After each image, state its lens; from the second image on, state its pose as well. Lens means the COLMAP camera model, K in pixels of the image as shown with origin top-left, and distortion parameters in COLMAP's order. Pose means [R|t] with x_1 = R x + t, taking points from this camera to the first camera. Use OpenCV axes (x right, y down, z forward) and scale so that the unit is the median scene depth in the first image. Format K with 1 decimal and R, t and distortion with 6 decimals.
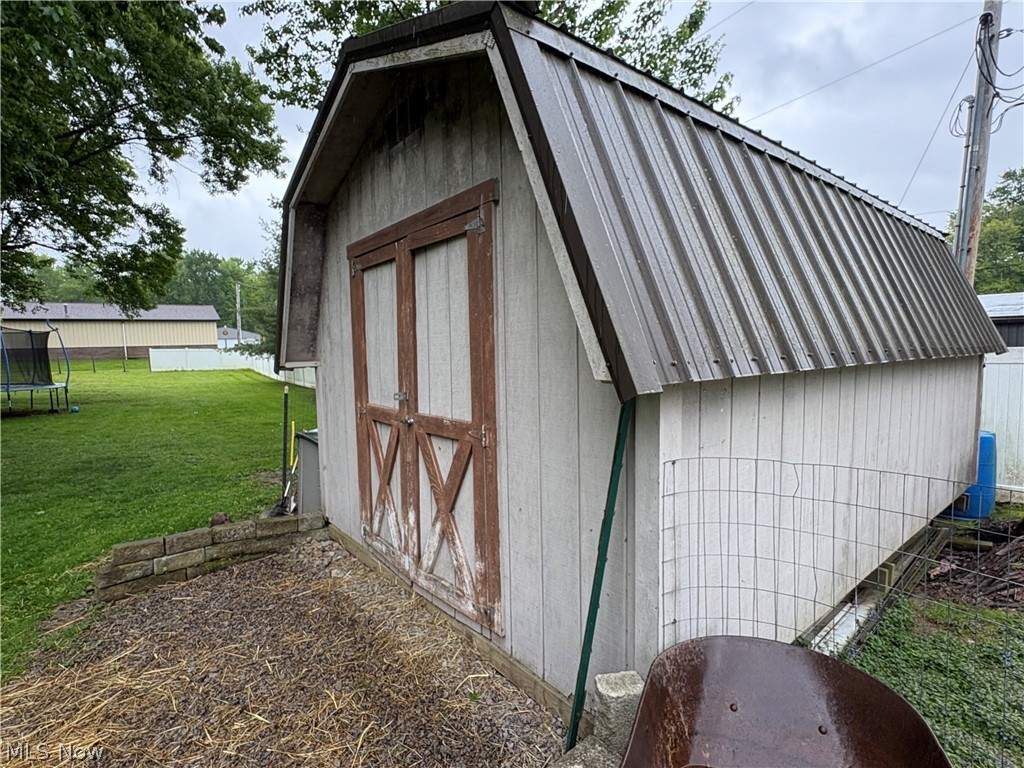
lens RADIAL K [[507.2, 0, 512.0], [0, 507.2, 384.0], [0, 0, 1]] dist [0.000607, 0.000045]
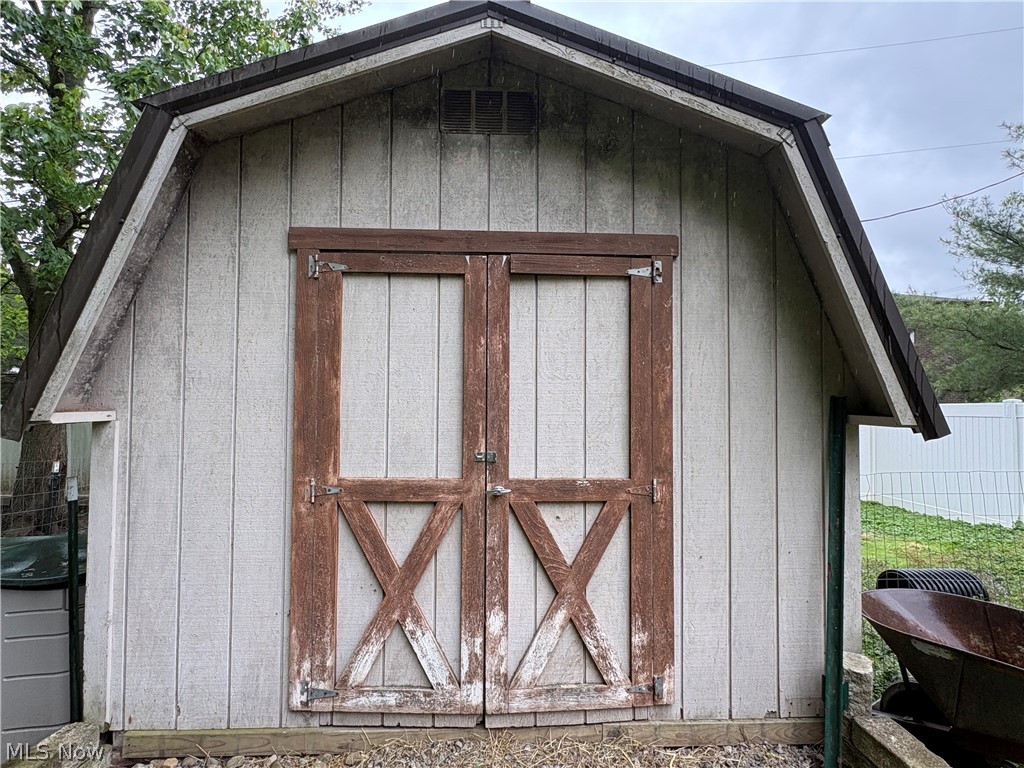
lens RADIAL K [[501.8, 0, 512.0], [0, 501.8, 384.0], [0, 0, 1]] dist [-0.000942, -0.000137]
pose [[0.590407, 0.050341, 0.805534, -0.863770], [0.035278, 0.995490, -0.088068, -0.020427], [-0.806334, 0.080414, 0.585968, 0.571940]]
